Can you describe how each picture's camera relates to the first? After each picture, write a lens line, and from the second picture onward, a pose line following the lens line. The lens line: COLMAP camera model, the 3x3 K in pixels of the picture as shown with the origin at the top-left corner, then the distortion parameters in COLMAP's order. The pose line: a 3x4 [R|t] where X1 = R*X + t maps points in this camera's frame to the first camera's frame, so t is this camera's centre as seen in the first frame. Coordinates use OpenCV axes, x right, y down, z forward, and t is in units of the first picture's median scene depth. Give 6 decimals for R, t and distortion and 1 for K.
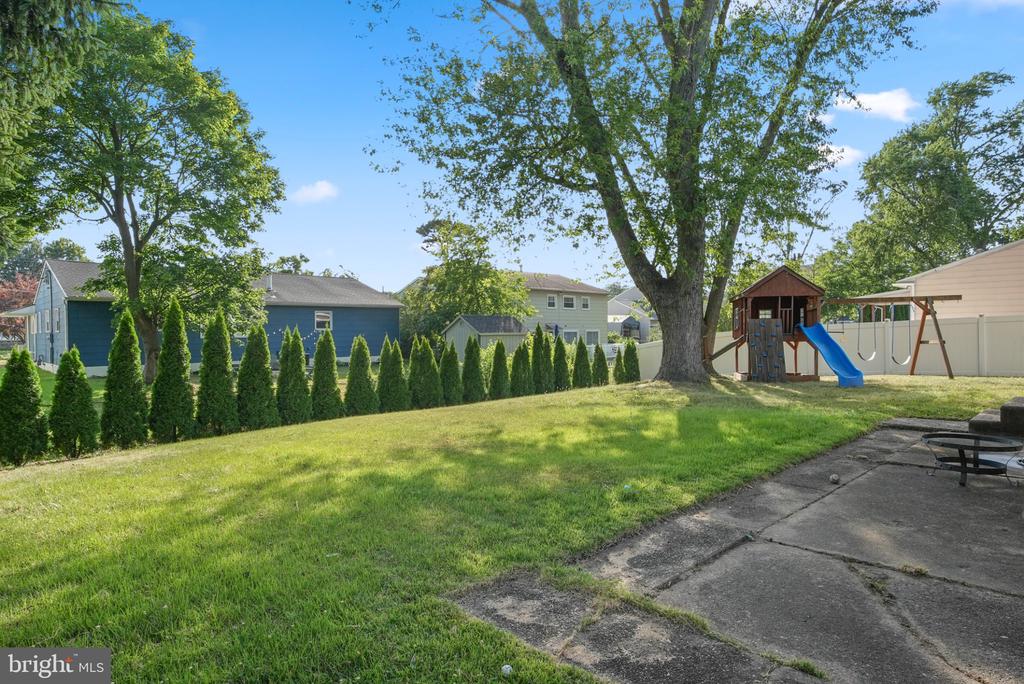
lens RADIAL K [[596.0, 0, 508.3], [0, 596.0, 340.5], [0, 0, 1]] dist [-0.003403, 0.002520]
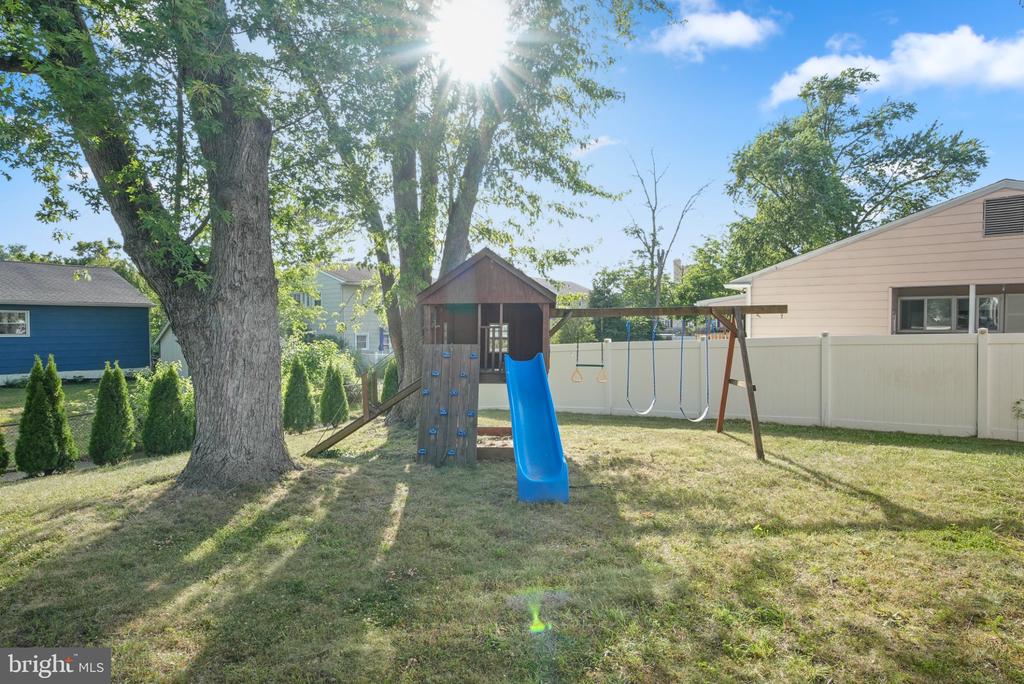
lens RADIAL K [[581.9, 0, 516.1], [0, 581.9, 339.8], [0, 0, 1]] dist [-0.020111, 0.007001]
pose [[0.990111, 0.002213, 0.140267, 0.133660], [-0.003110, 0.999976, 0.006171, -0.014248], [-0.140250, -0.006547, 0.990095, 0.150636]]
